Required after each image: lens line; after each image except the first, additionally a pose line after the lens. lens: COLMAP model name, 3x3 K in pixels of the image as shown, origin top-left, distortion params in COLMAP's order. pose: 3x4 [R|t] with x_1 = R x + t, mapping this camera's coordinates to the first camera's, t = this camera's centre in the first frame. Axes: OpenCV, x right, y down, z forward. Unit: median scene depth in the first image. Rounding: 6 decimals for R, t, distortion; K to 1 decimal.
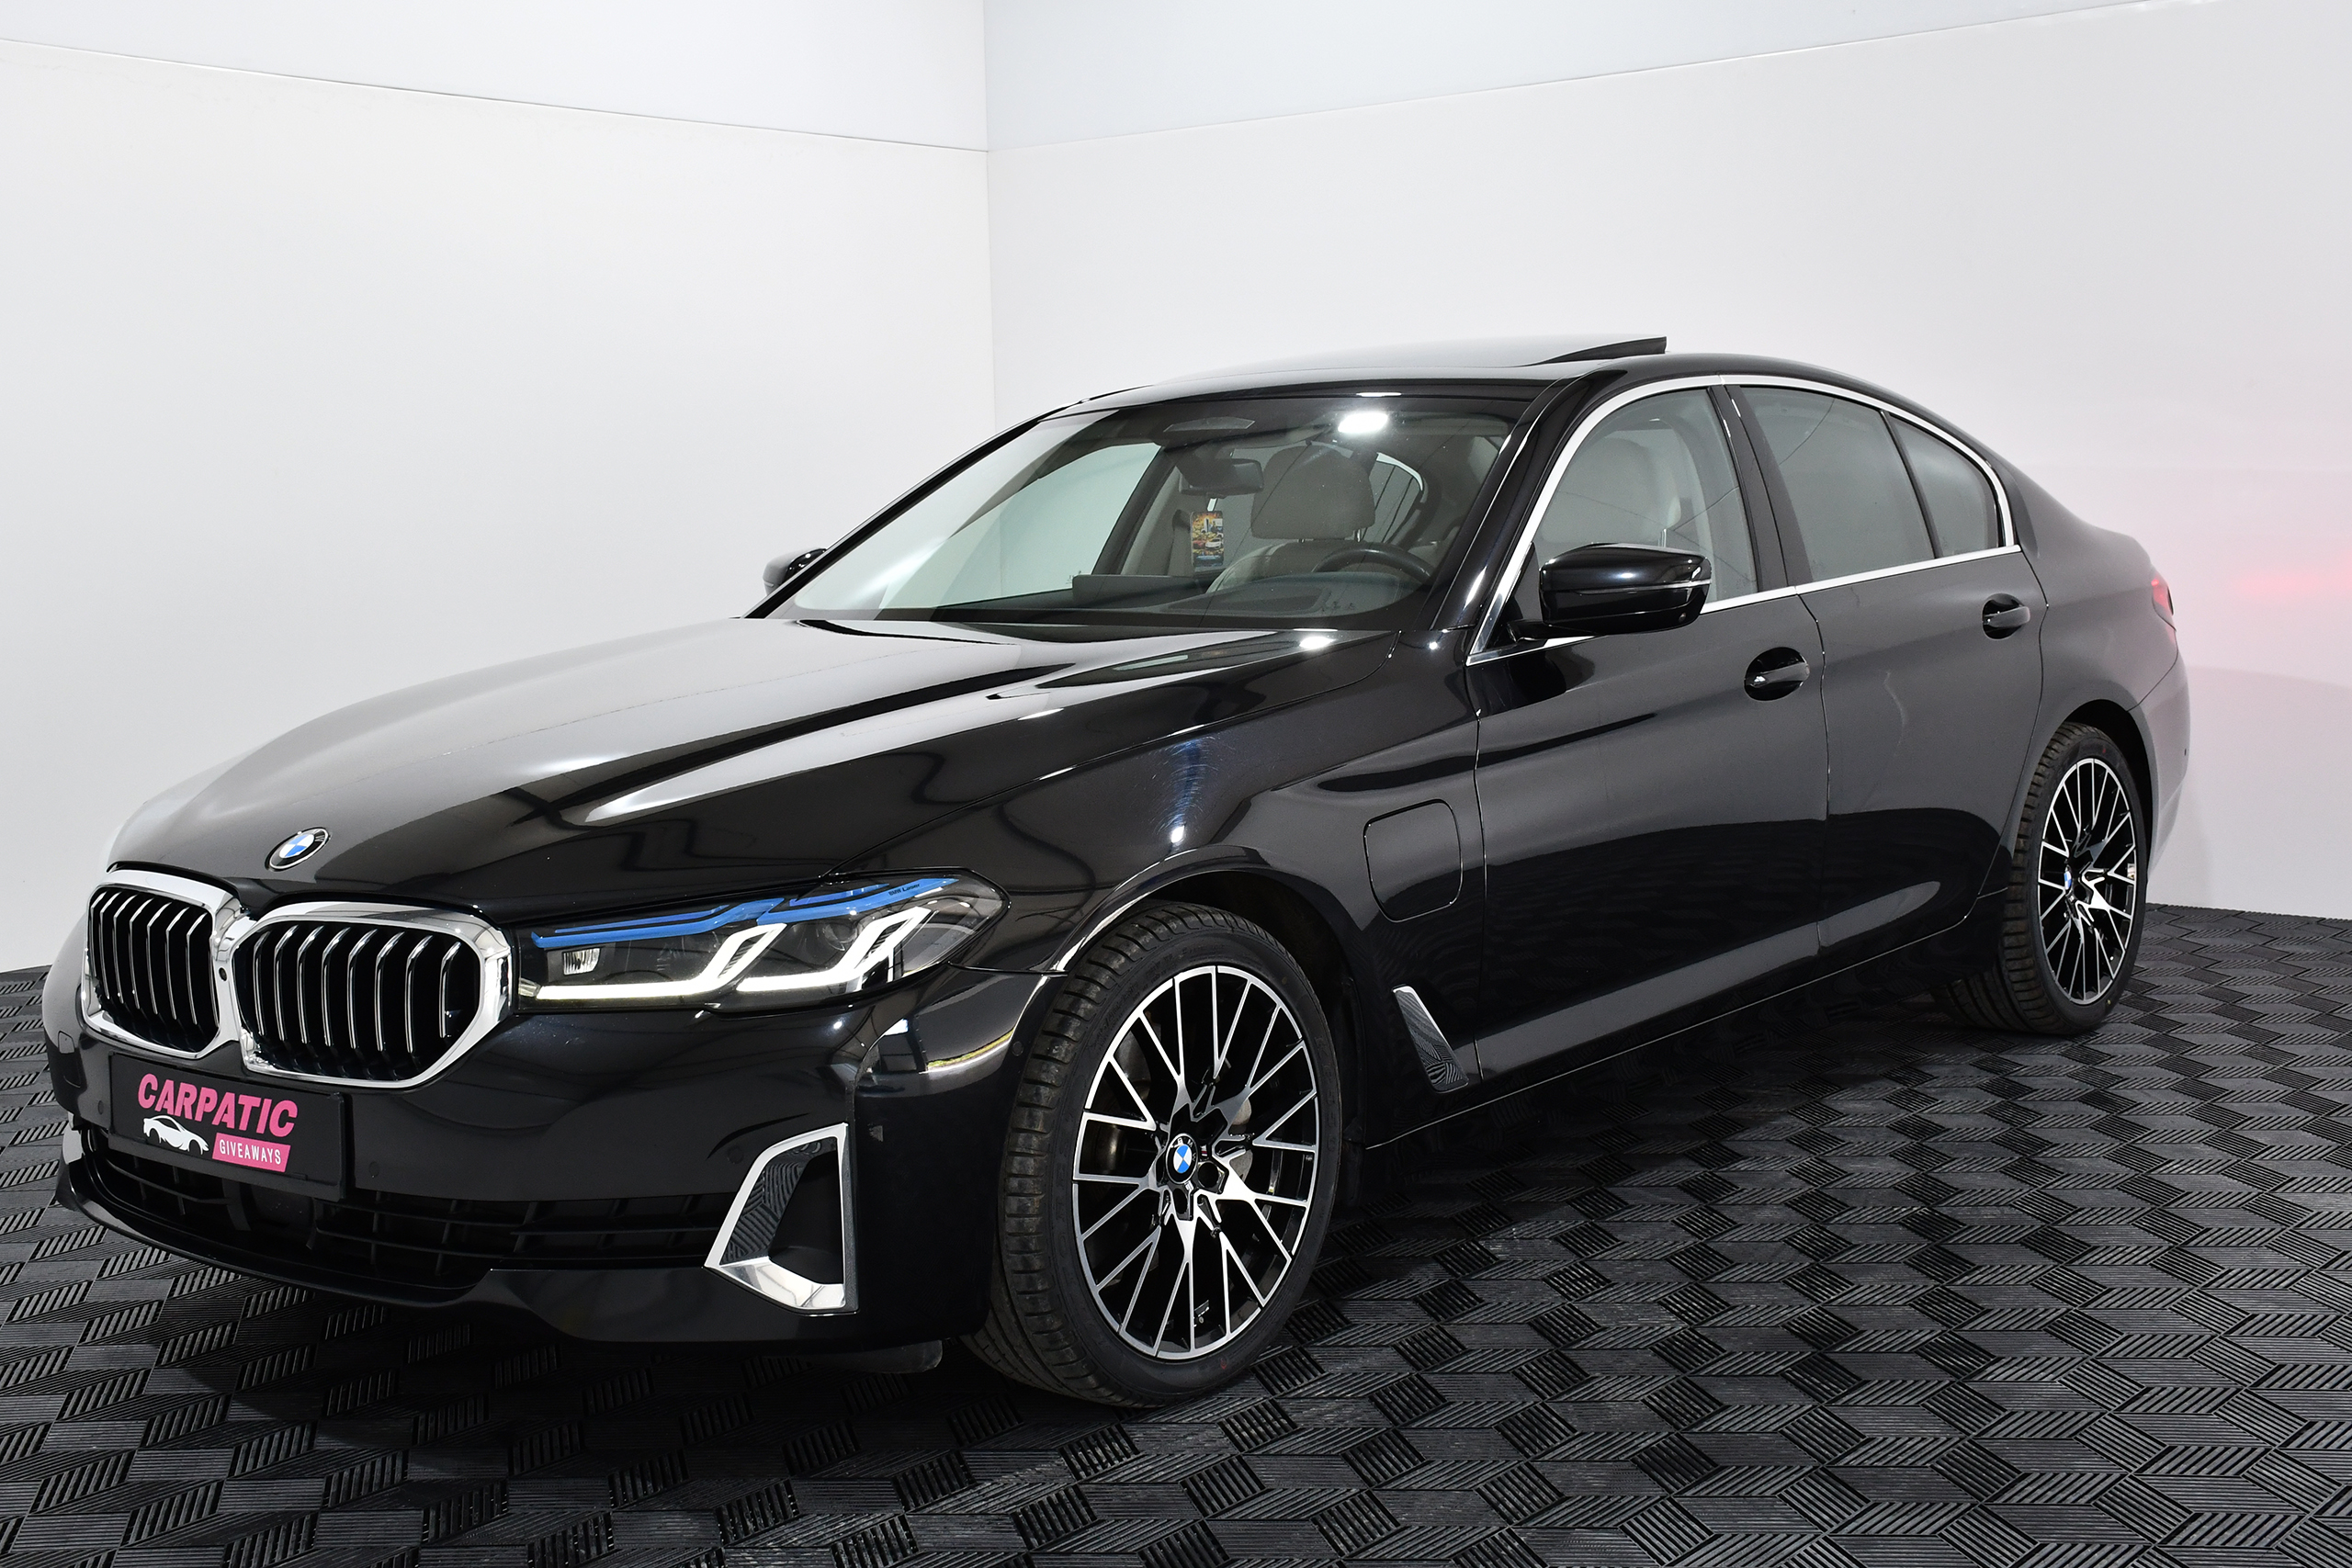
lens RADIAL K [[2809.8, 0, 1169.4], [0, 2809.8, 772.2], [0, 0, 1]] dist [0.070213, 0.000000]
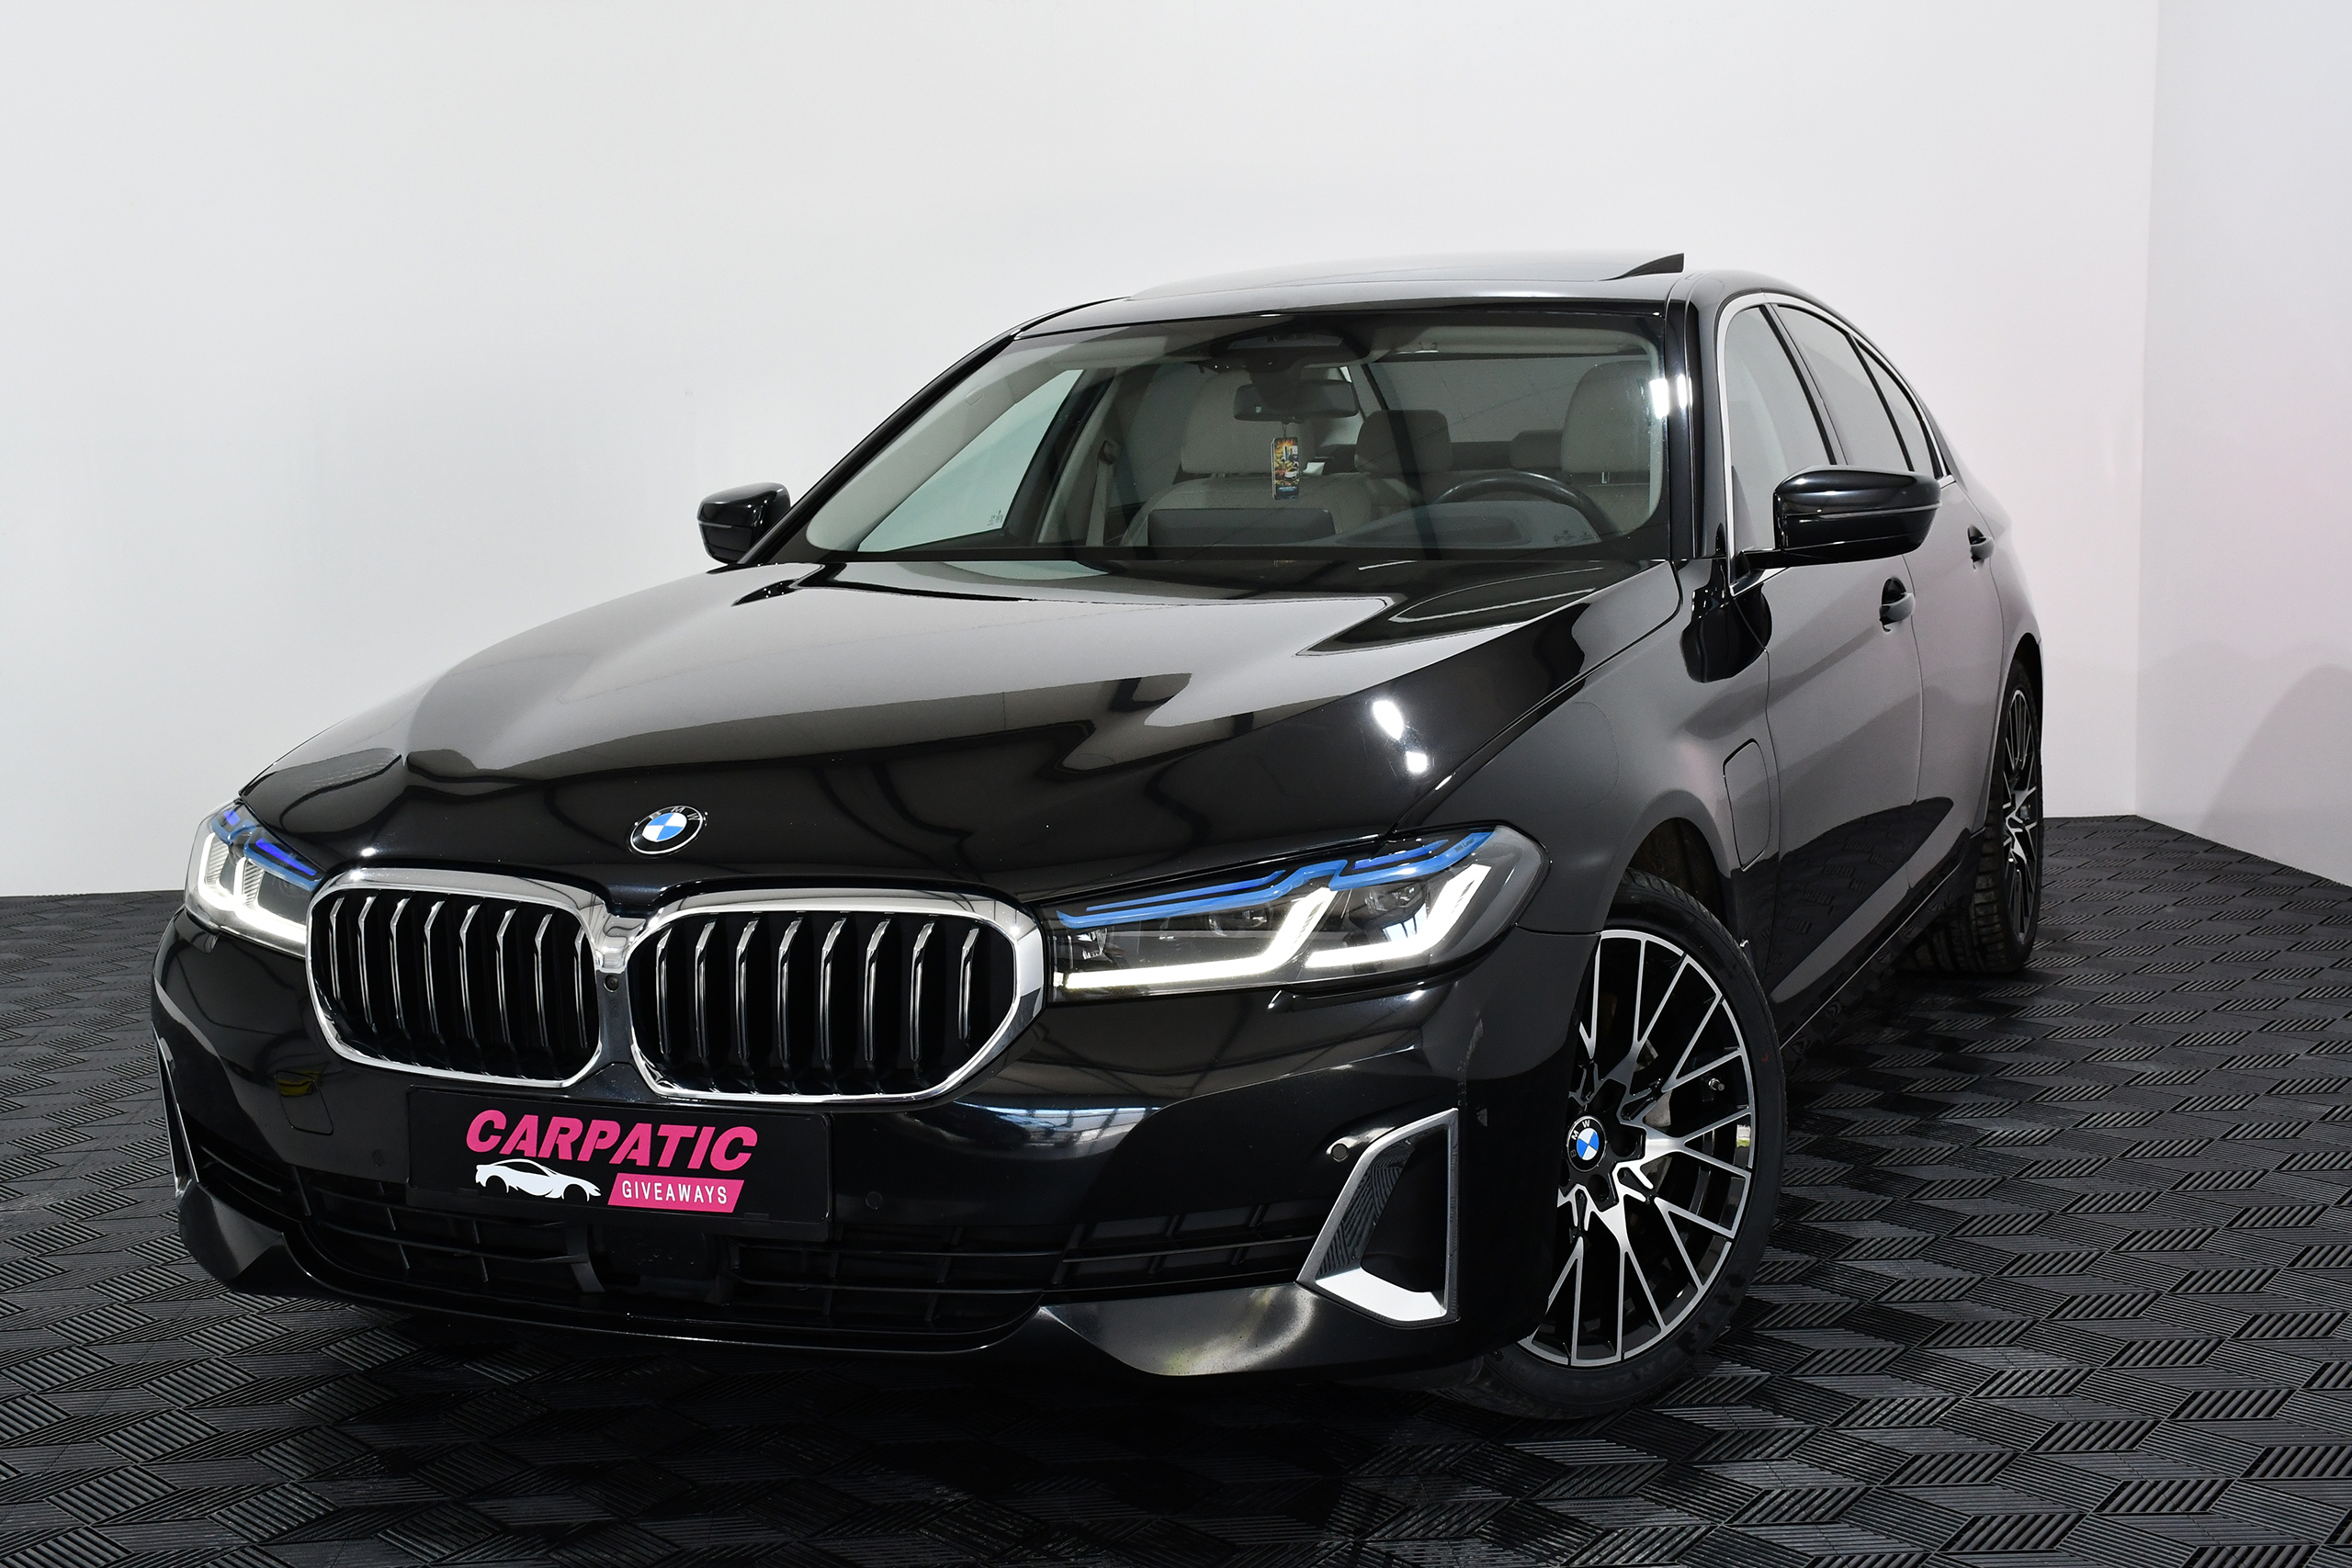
lens RADIAL K [[3100.4, 0, 1162.1], [0, 3100.4, 789.3], [0, 0, 1]] dist [0.123010, 0.000000]
pose [[0.959236, -0.033017, 0.280672, -0.430842], [0.030367, 0.999444, 0.013787, 0.006879], [-0.280971, -0.004702, 0.959705, 0.077504]]
